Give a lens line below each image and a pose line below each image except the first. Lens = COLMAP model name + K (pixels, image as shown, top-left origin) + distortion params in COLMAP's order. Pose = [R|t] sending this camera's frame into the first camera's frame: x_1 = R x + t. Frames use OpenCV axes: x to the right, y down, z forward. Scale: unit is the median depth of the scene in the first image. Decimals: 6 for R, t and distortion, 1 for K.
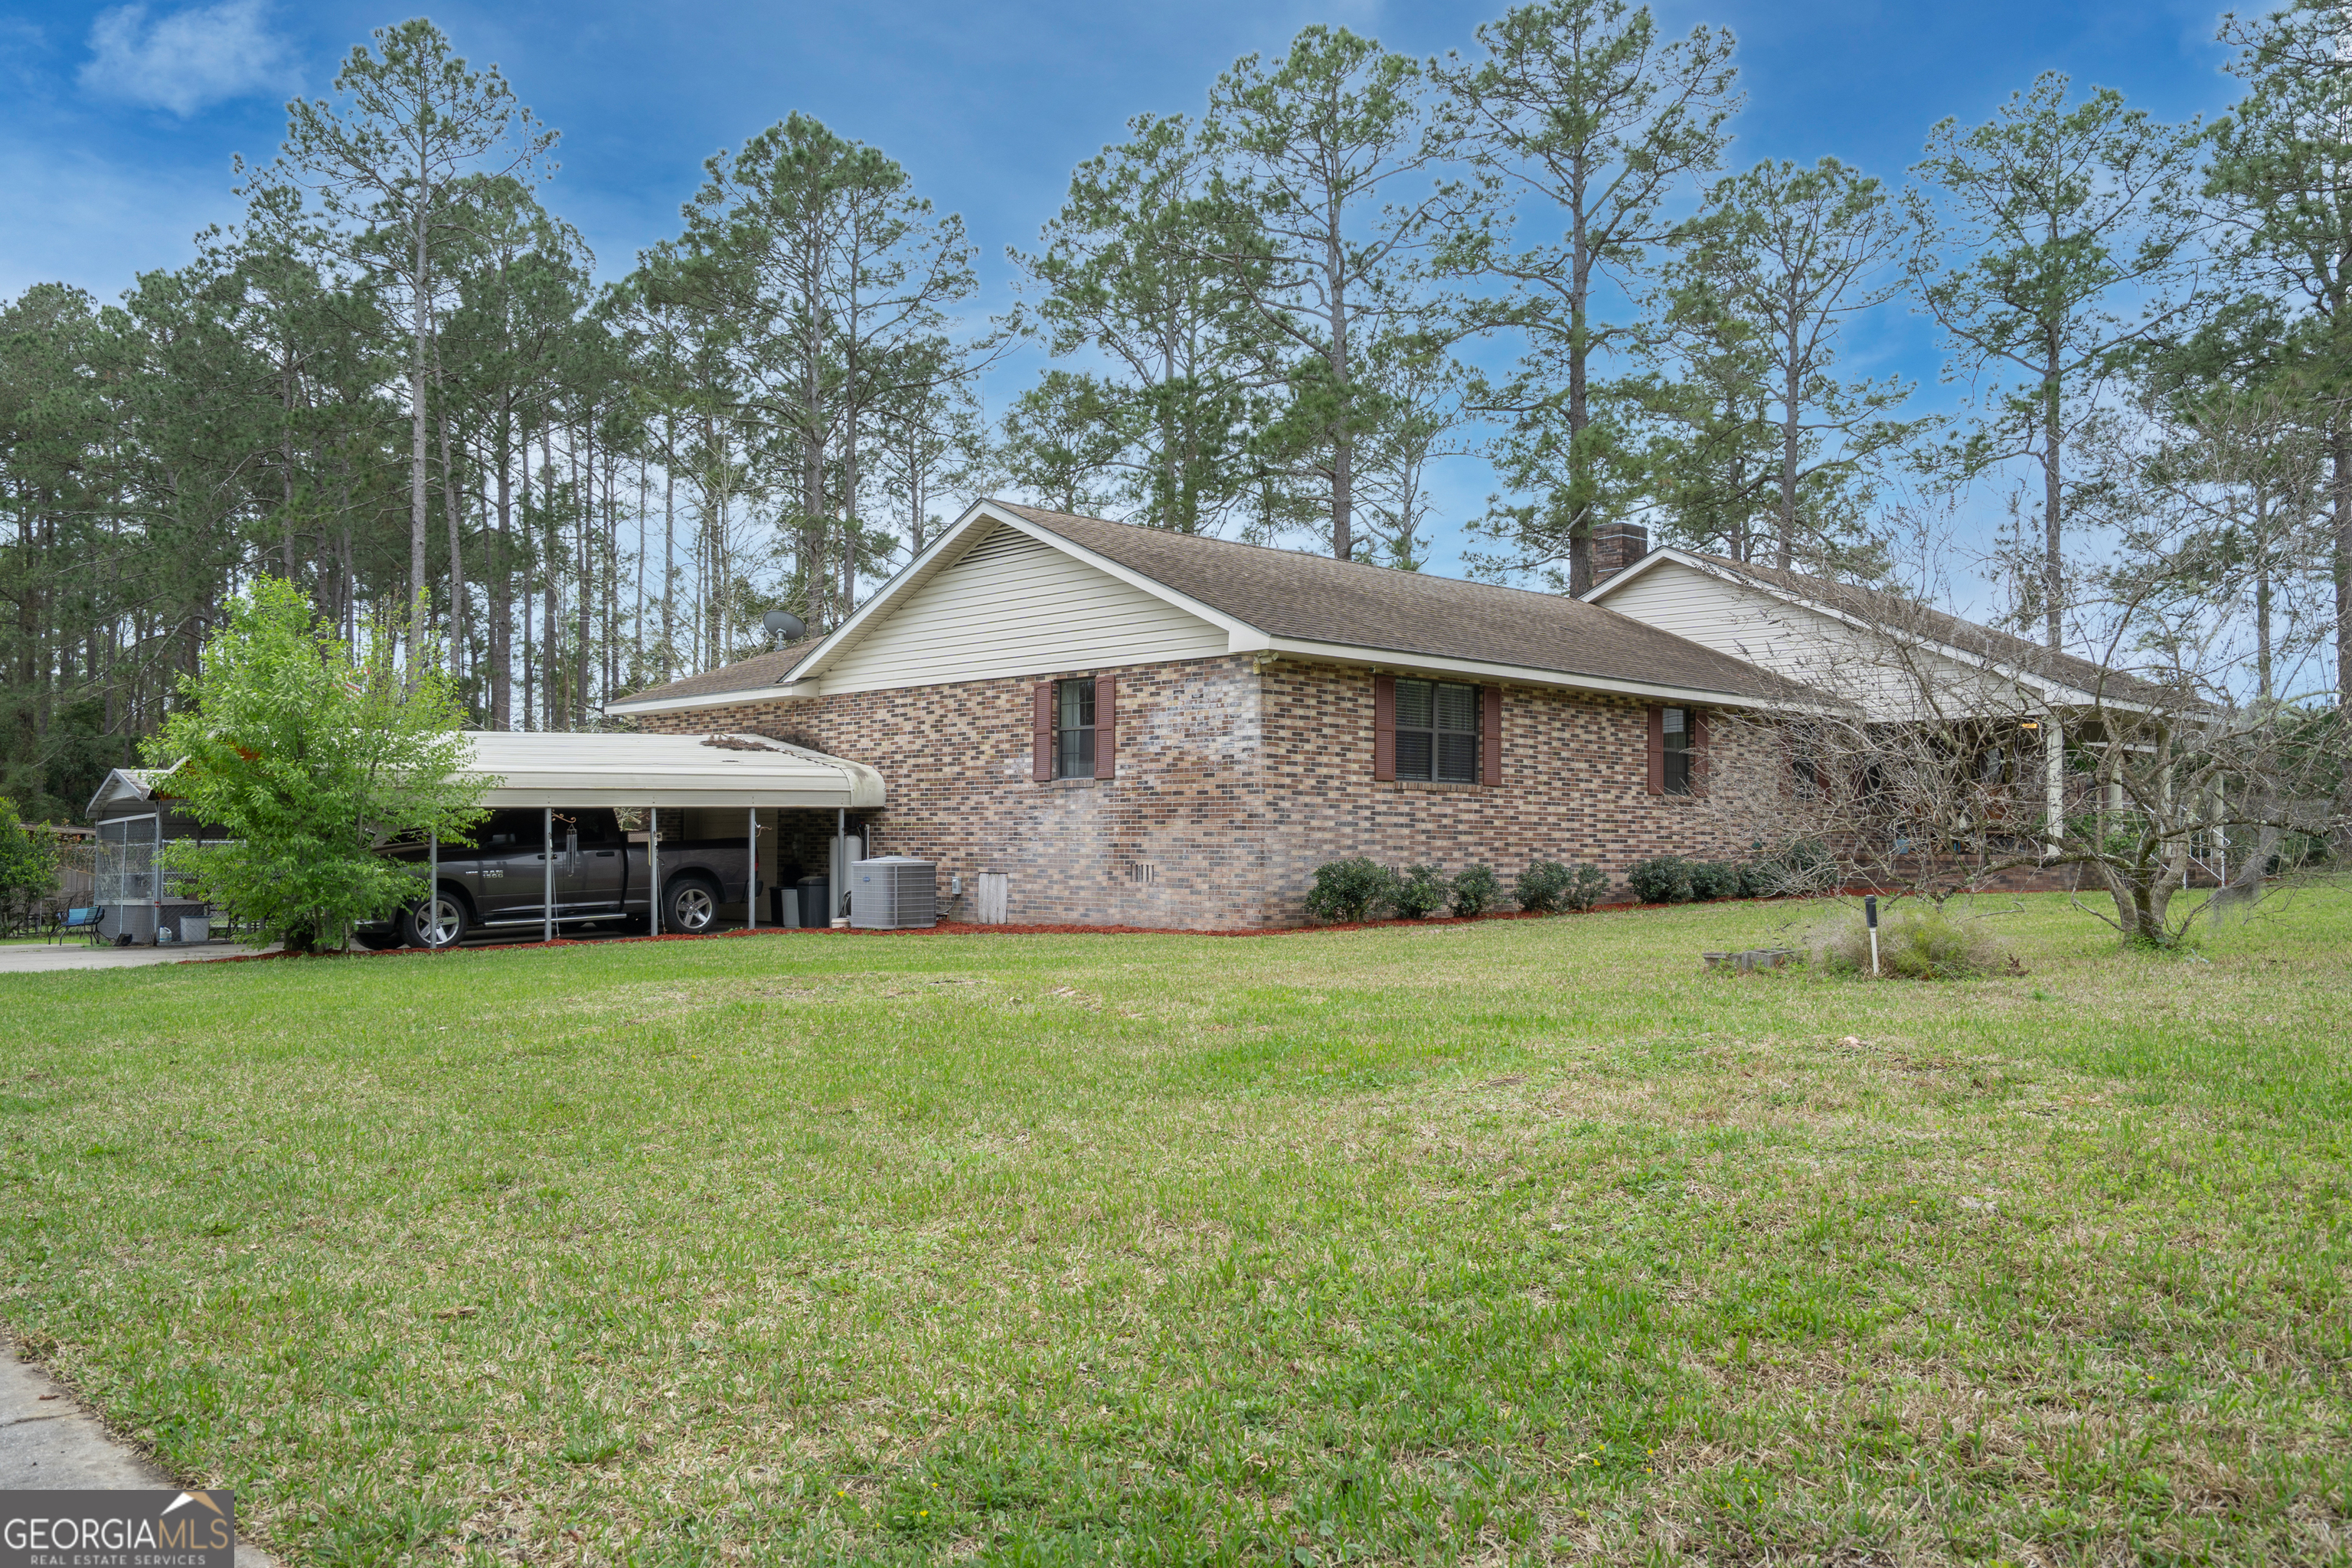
lens RADIAL K [[1853.8, 0, 1171.5], [0, 1853.8, 792.0], [0, 0, 1]] dist [0.043394, 0.008513]
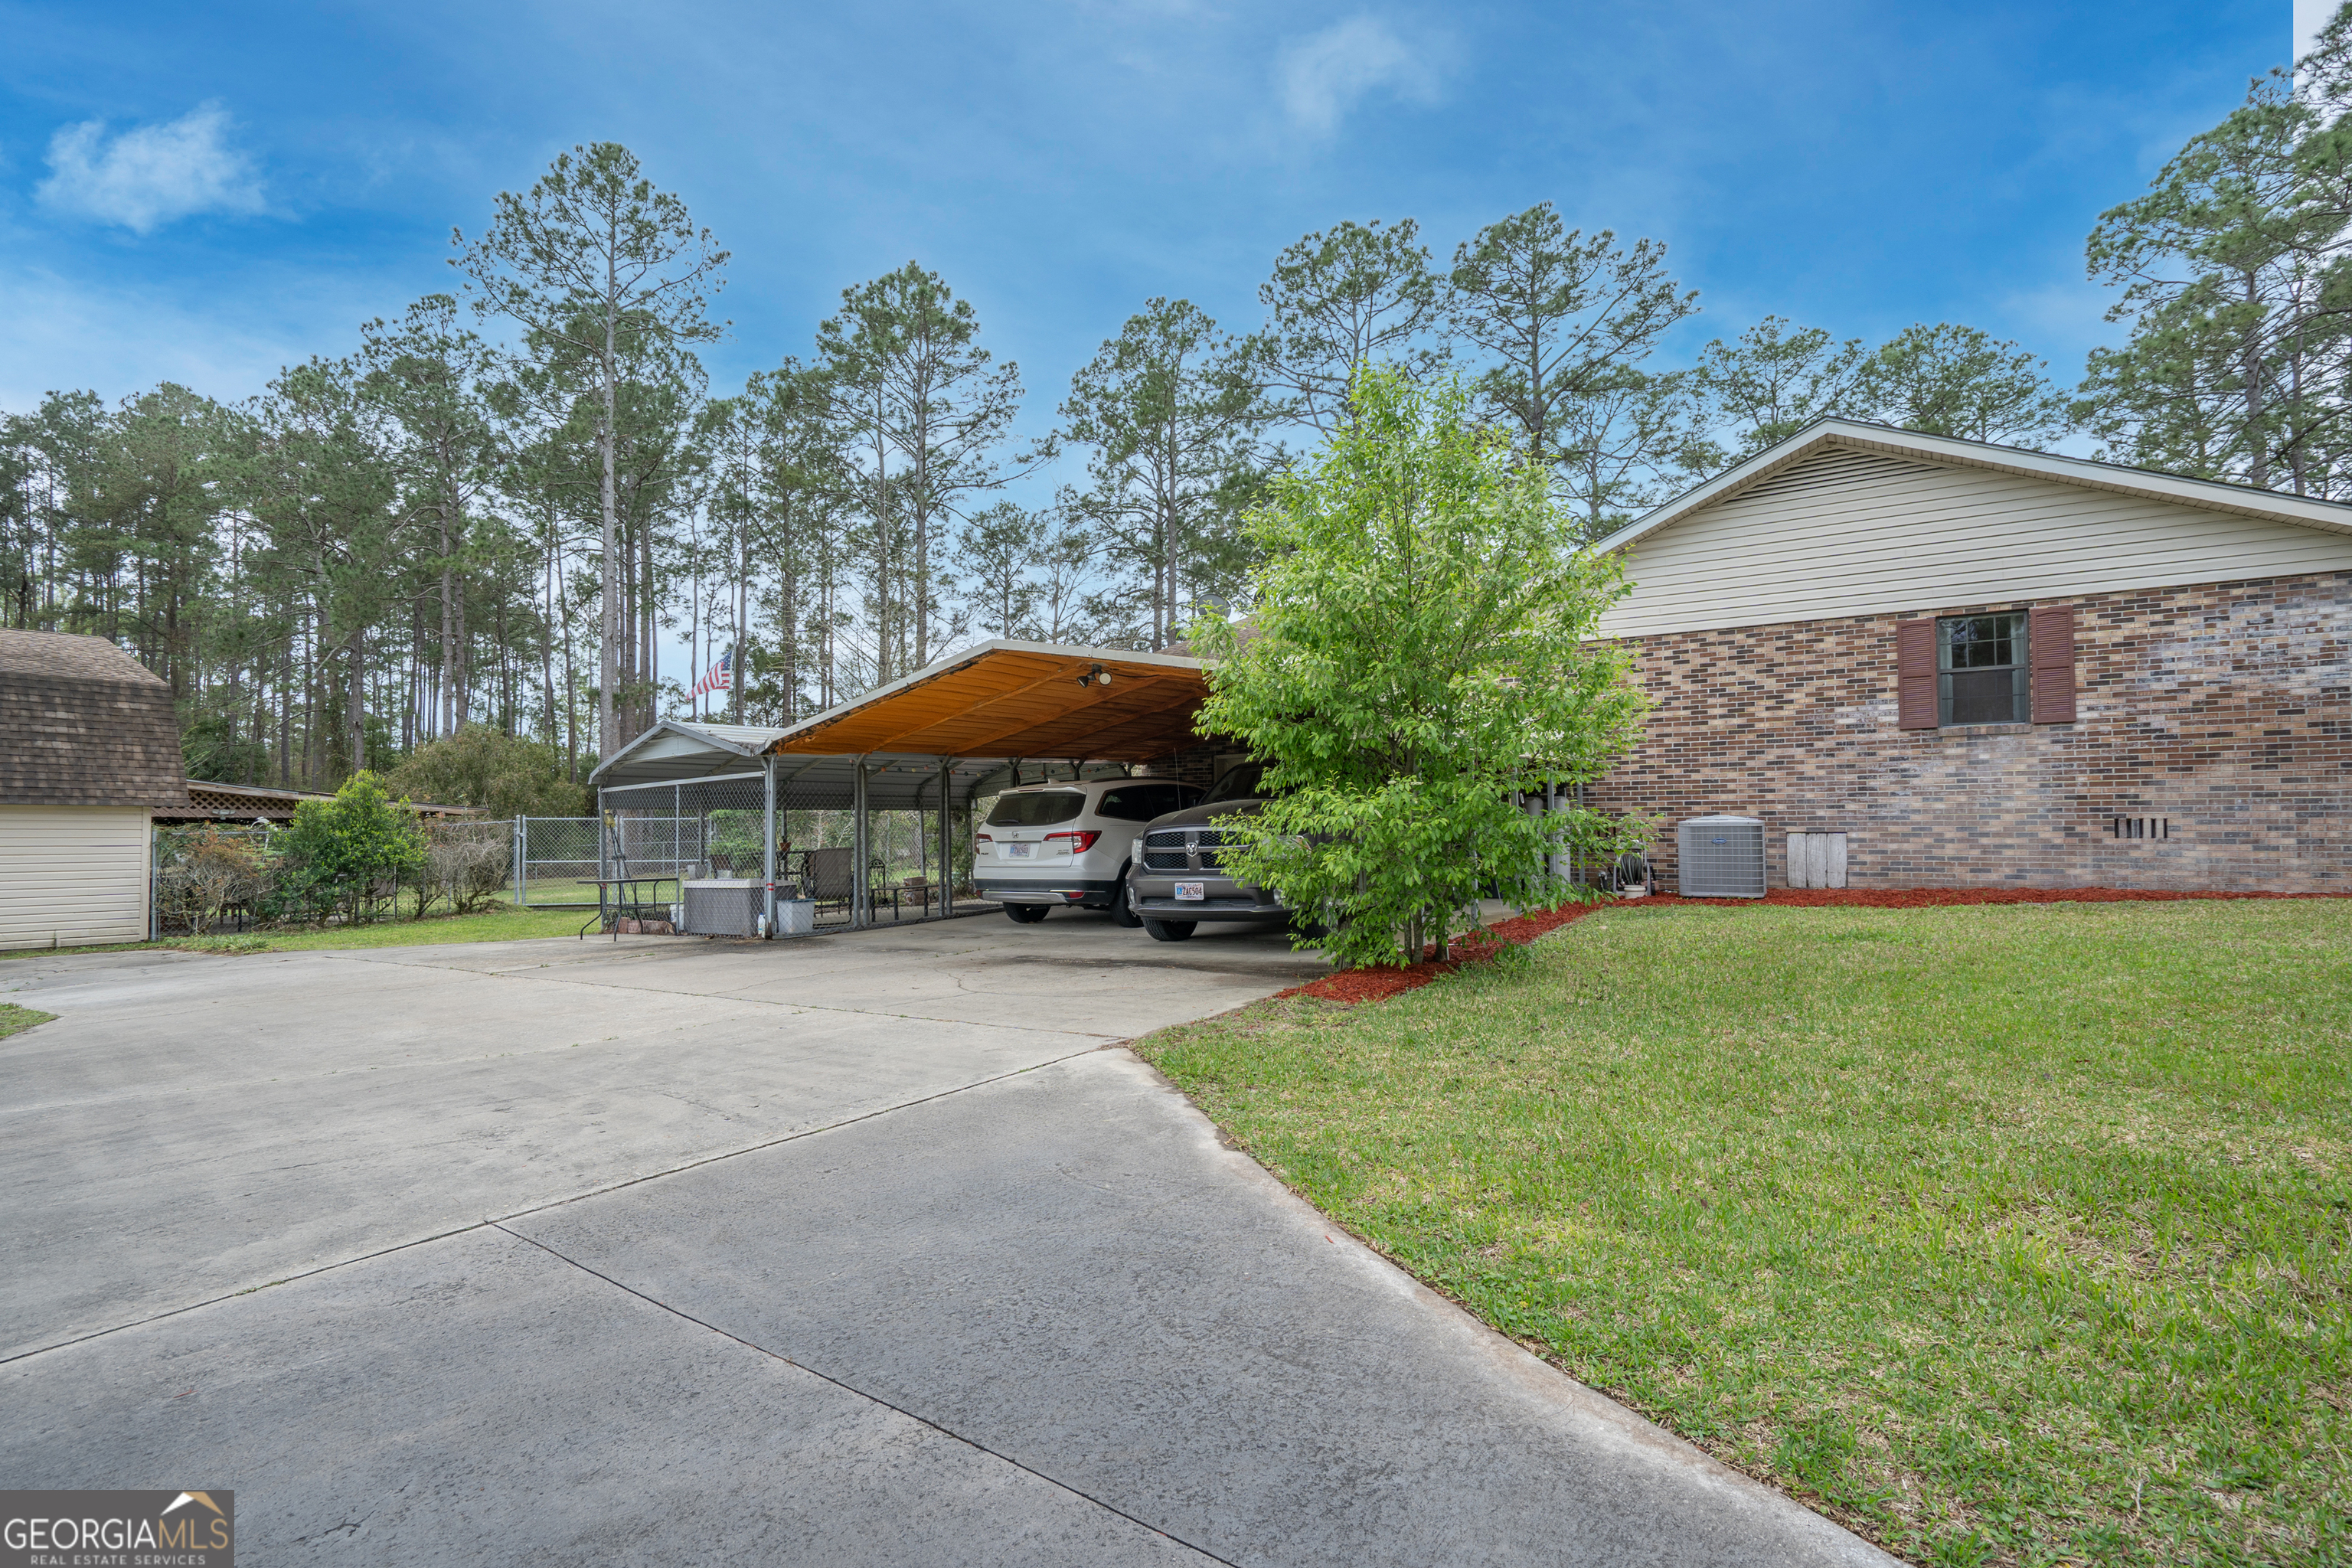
lens RADIAL K [[1071.0, 0, 1179.1], [0, 1071.0, 806.7], [0, 0, 1]] dist [0.000357, 0.000432]
pose [[0.966995, -0.005456, 0.254735, -0.564352], [0.003613, 0.999964, 0.007704, 0.027119], [-0.254768, -0.006529, 0.966980, 0.603486]]
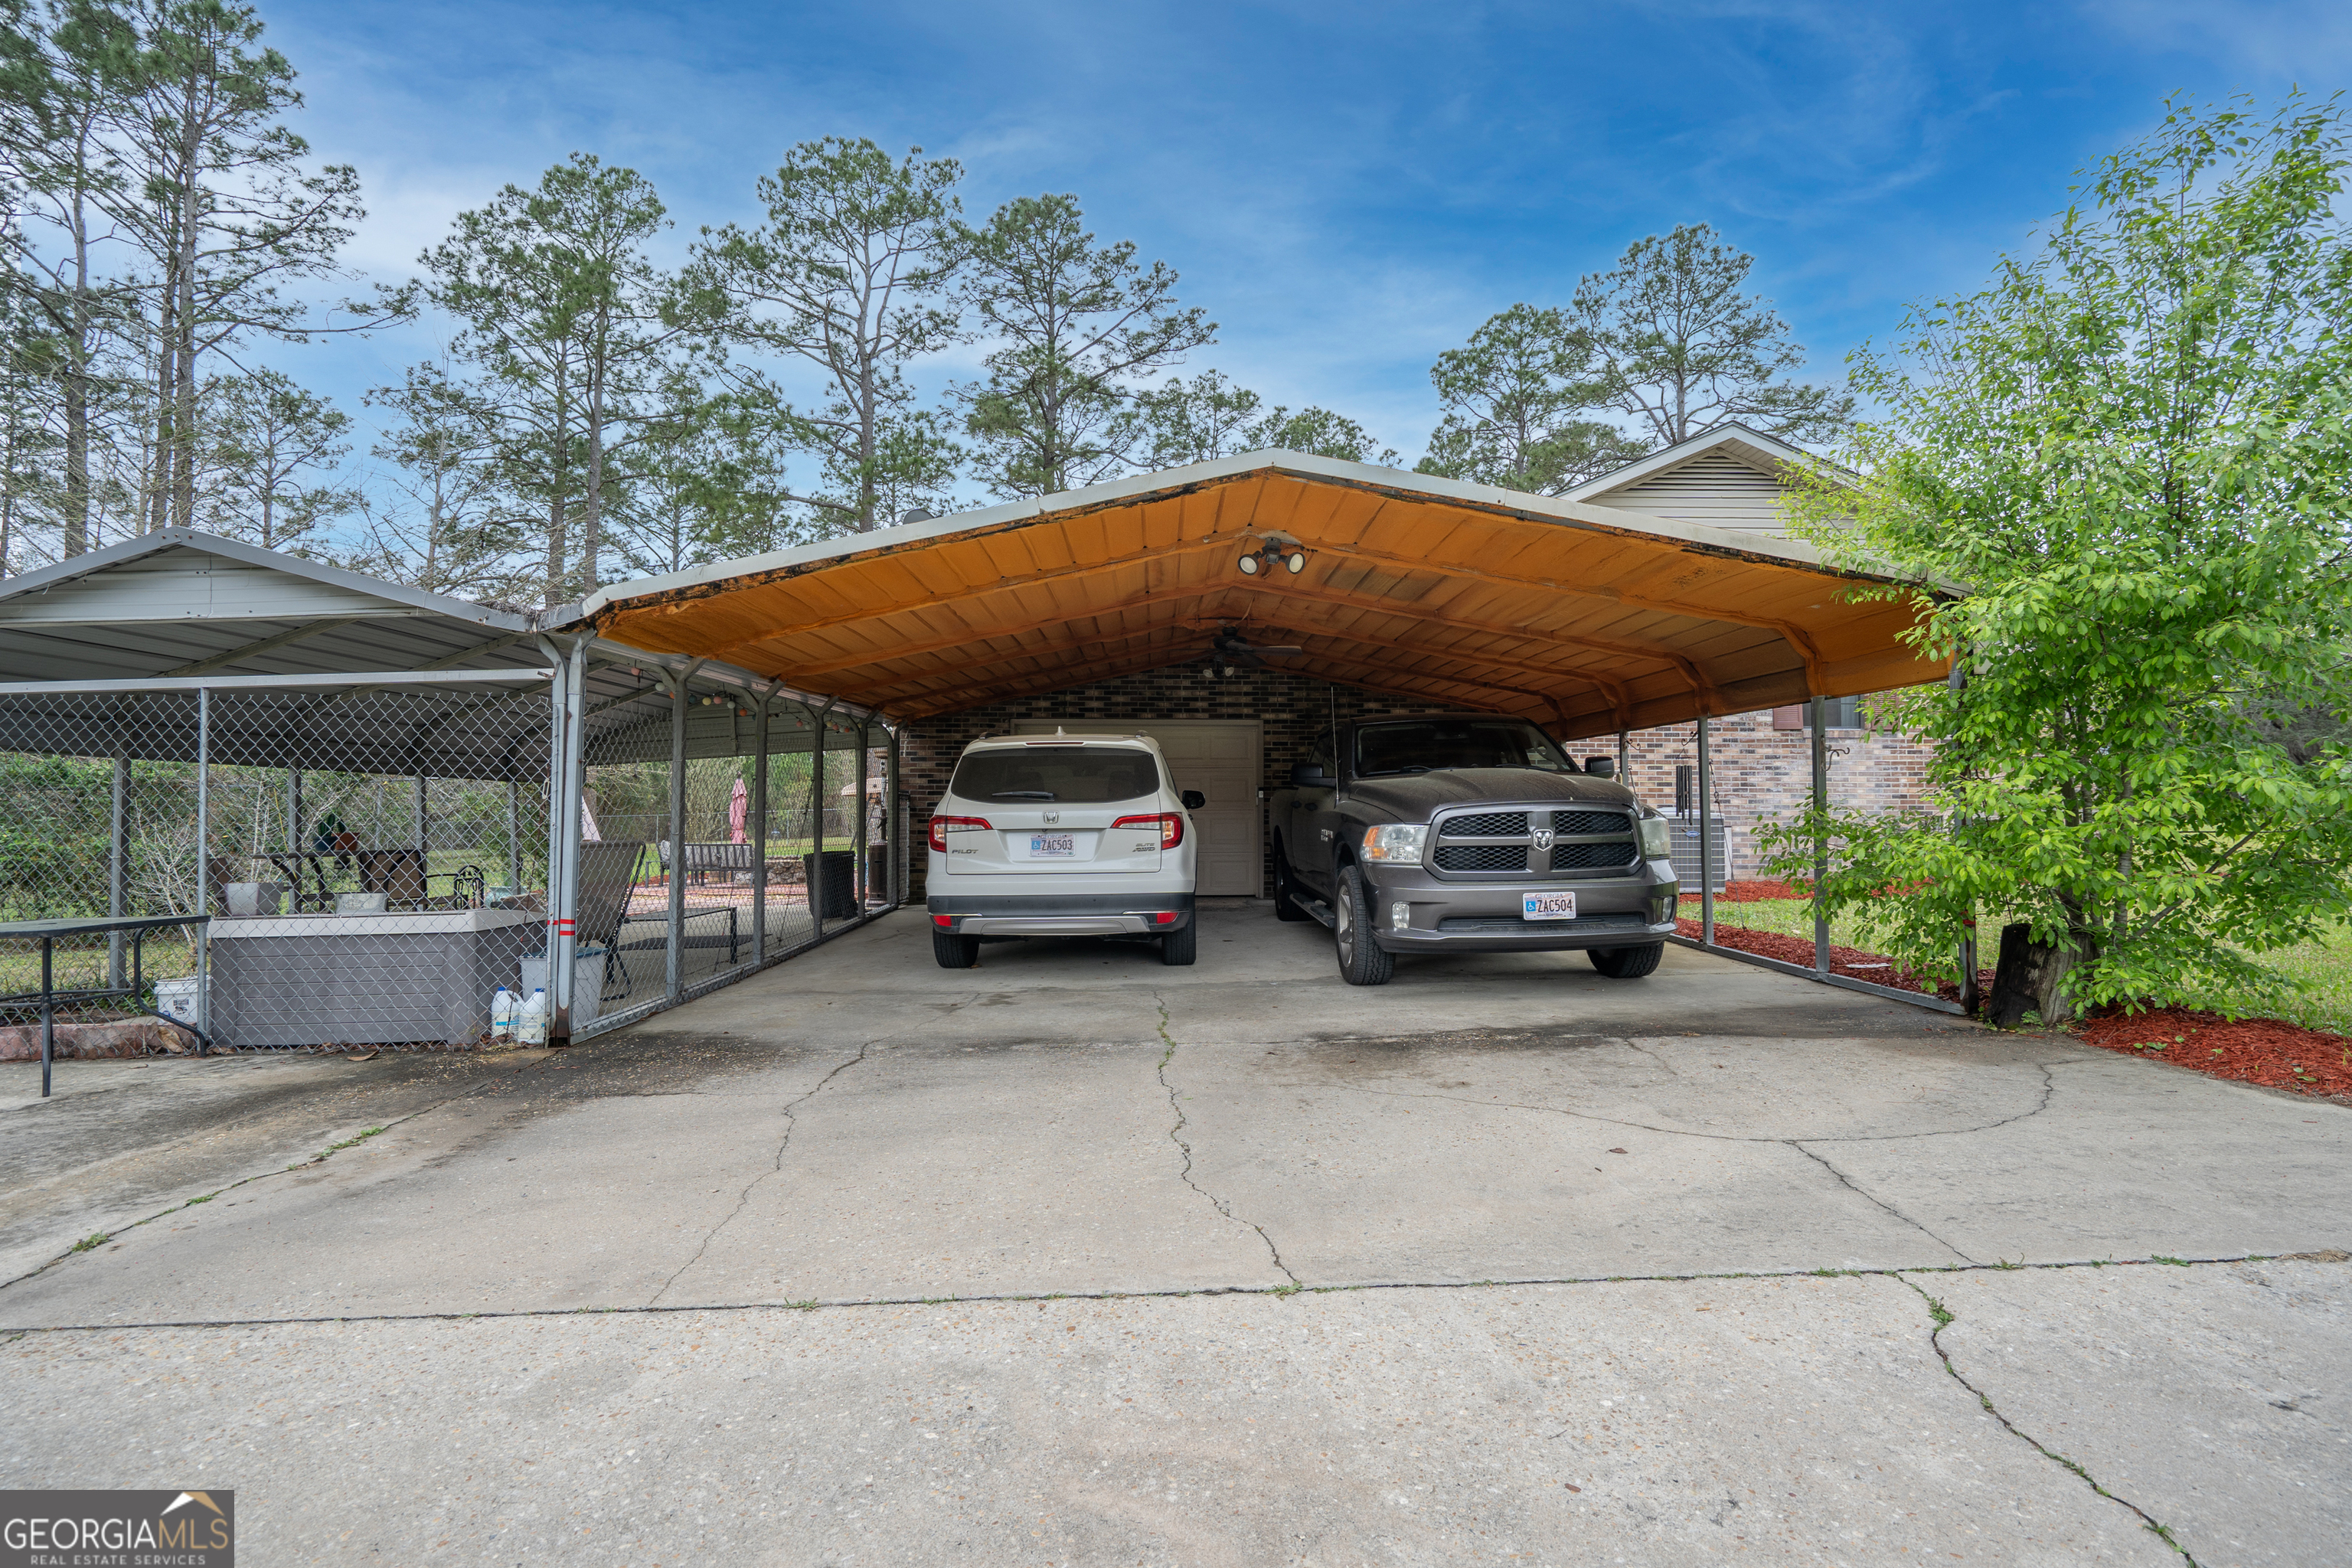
lens RADIAL K [[1071.0, 0, 1172.7], [0, 1071.0, 787.3], [0, 0, 1]] dist [0.000357, 0.000432]
pose [[0.651385, 0.025889, 0.758306, -0.714510], [-0.017470, 0.999665, -0.019123, 0.040943], [-0.758546, -0.000791, 0.651619, 0.903561]]
